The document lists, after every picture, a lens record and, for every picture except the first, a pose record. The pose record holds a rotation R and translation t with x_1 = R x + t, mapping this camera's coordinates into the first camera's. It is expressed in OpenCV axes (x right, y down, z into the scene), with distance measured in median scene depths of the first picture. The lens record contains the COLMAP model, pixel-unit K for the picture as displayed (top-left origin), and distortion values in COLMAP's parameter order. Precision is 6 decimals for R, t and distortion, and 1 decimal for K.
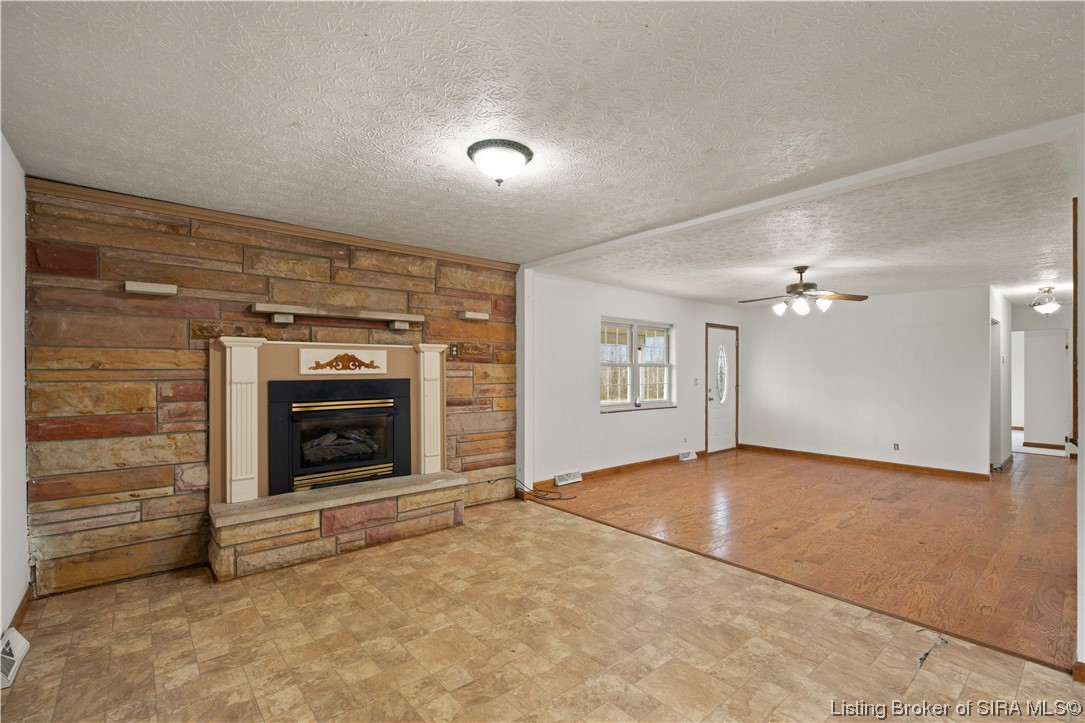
lens RADIAL K [[484.3, 0, 548.0], [0, 484.3, 368.1], [0, 0, 1]] dist [-0.008739, 0.002100]
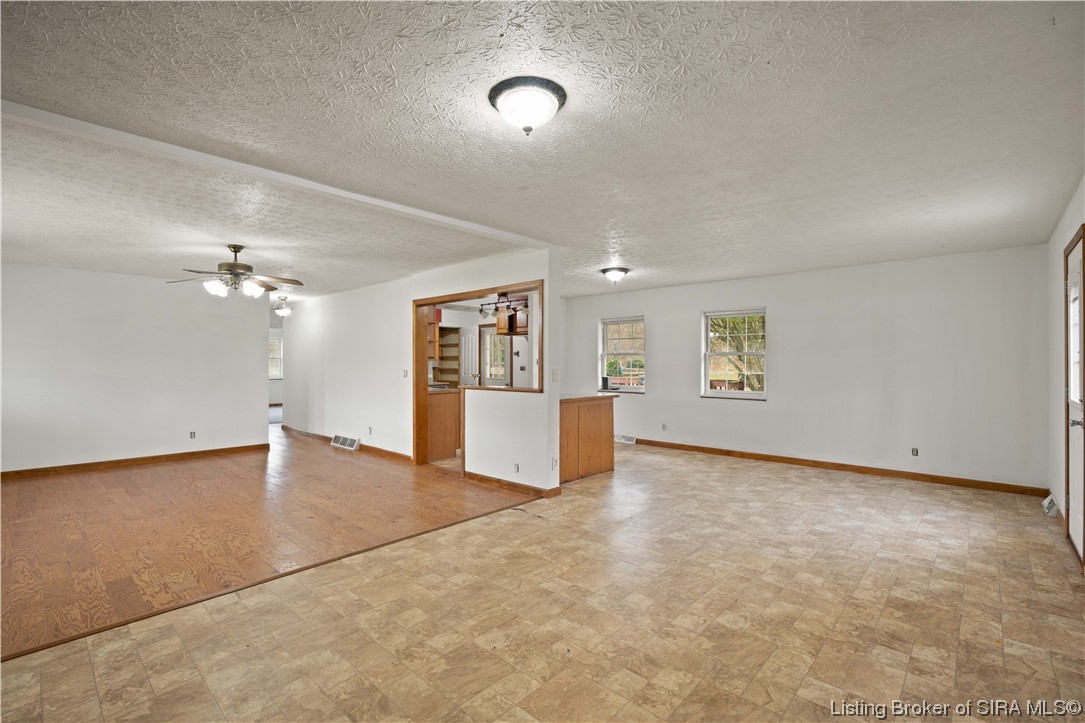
lens RADIAL K [[484.3, 0, 536.3], [0, 484.3, 367.7], [0, 0, 1]] dist [-0.008739, 0.002100]
pose [[-0.103283, -0.016251, 0.994519, -0.485289], [-0.007969, 0.999848, 0.015511, 0.004495], [-0.994620, -0.006323, -0.103397, 0.559494]]
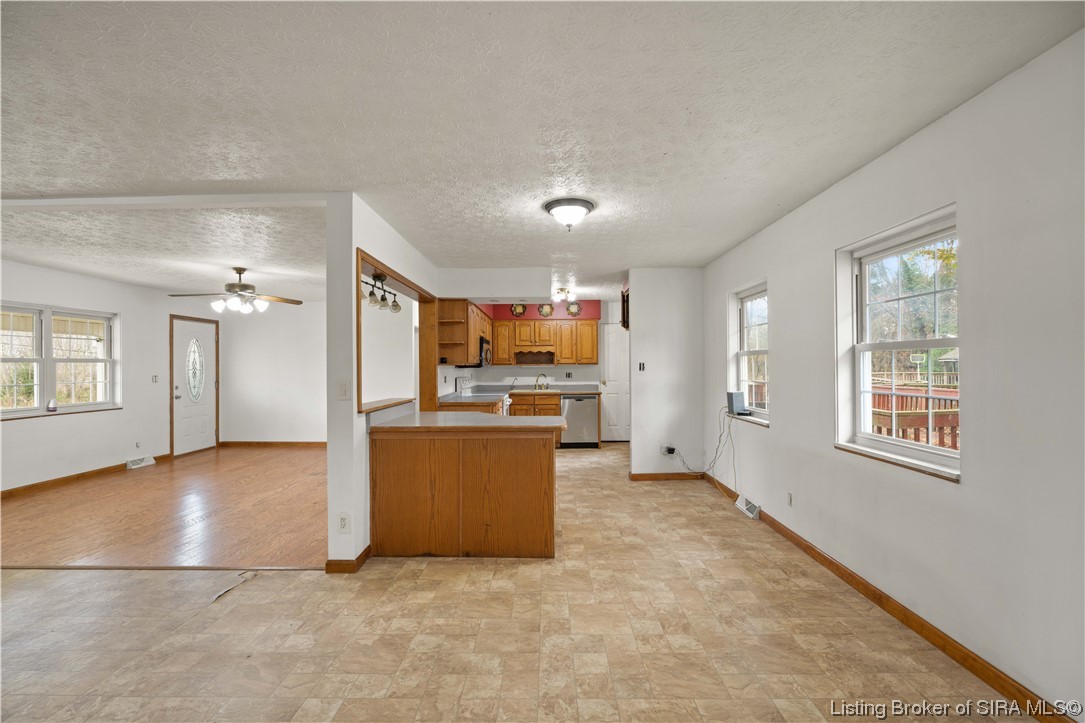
lens RADIAL K [[484.3, 0, 540.4], [0, 484.3, 361.0], [0, 0, 1]] dist [-0.008739, 0.002100]
pose [[0.666653, 0.000031, 0.745368, 0.185010], [0.003084, 0.999991, -0.002800, 0.000133], [-0.745362, 0.004166, 0.666647, -0.213864]]
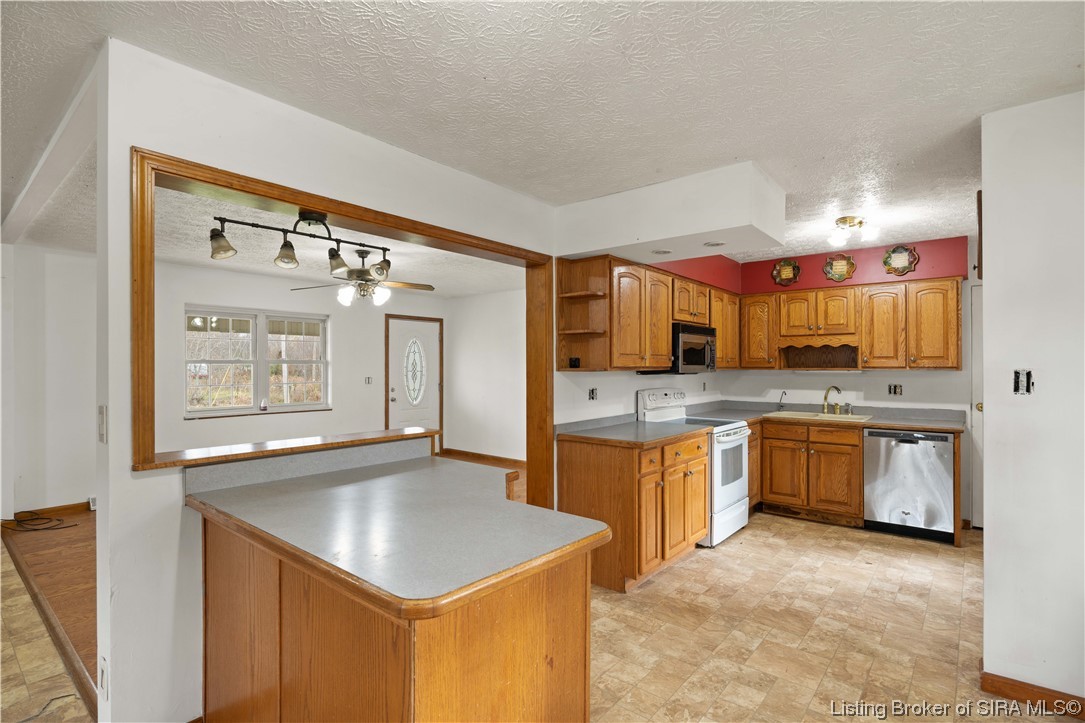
lens RADIAL K [[526.6, 0, 539.8], [0, 526.6, 360.4], [0, 0, 1]] dist [-0.001828, -0.001143]
pose [[0.986693, -0.000741, 0.162593, 0.733444], [0.001495, 0.999989, -0.004515, -0.005054], [-0.162588, 0.004698, 0.986683, 0.002652]]
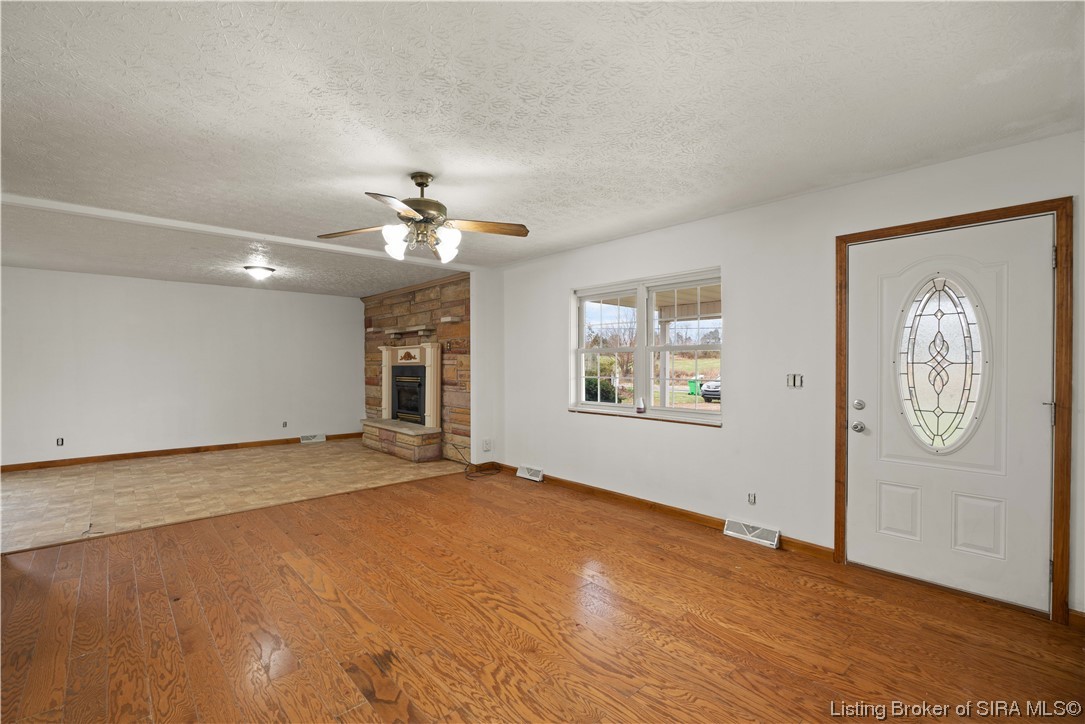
lens RADIAL K [[484.3, 0, 538.8], [0, 484.3, 363.6], [0, 0, 1]] dist [-0.008739, 0.002100]
pose [[0.015125, 0.001933, -0.999884, 1.188313], [0.010672, 0.999941, 0.002095, 0.014751], [0.999829, -0.010703, 0.015104, 1.214320]]
